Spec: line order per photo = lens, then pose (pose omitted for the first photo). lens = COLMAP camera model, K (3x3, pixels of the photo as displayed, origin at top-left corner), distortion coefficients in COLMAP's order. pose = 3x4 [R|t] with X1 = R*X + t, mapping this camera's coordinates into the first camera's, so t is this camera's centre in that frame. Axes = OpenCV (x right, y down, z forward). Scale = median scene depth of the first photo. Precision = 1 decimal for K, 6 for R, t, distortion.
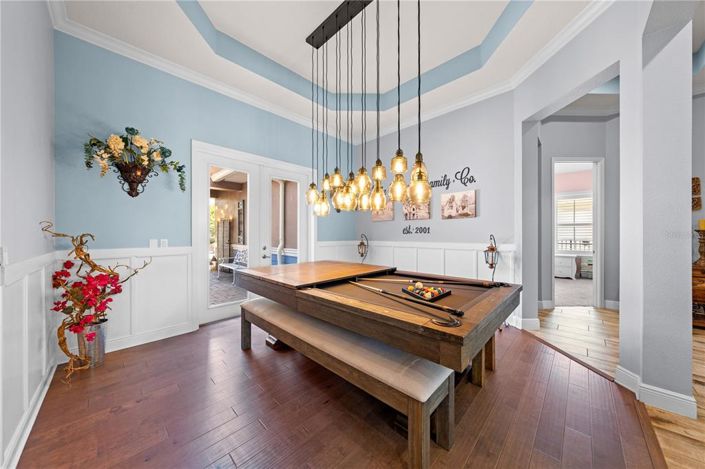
lens RADIAL K [[236.8, 0, 351.1], [0, 236.8, 235.7], [0, 0, 1]] dist [-0.000482, -0.000233]
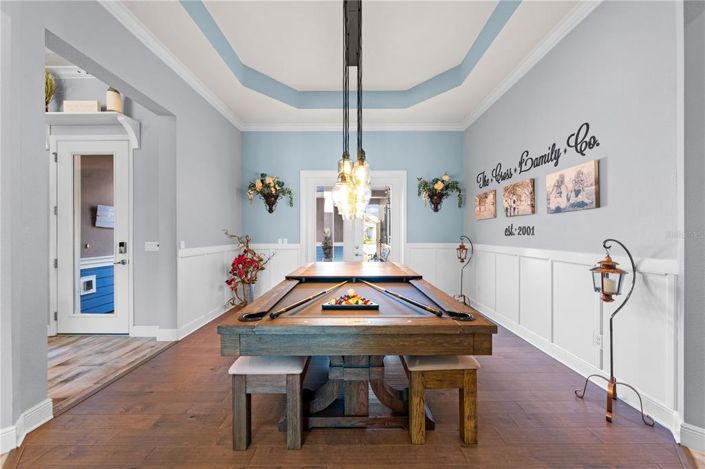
lens RADIAL K [[236.8, 0, 353.2], [0, 236.8, 236.0], [0, 0, 1]] dist [-0.000482, -0.000233]
pose [[0.699308, 0.006910, -0.714787, 0.501500], [-0.004204, 0.999976, 0.005554, -0.010777], [0.714808, -0.000878, 0.699320, 0.179019]]
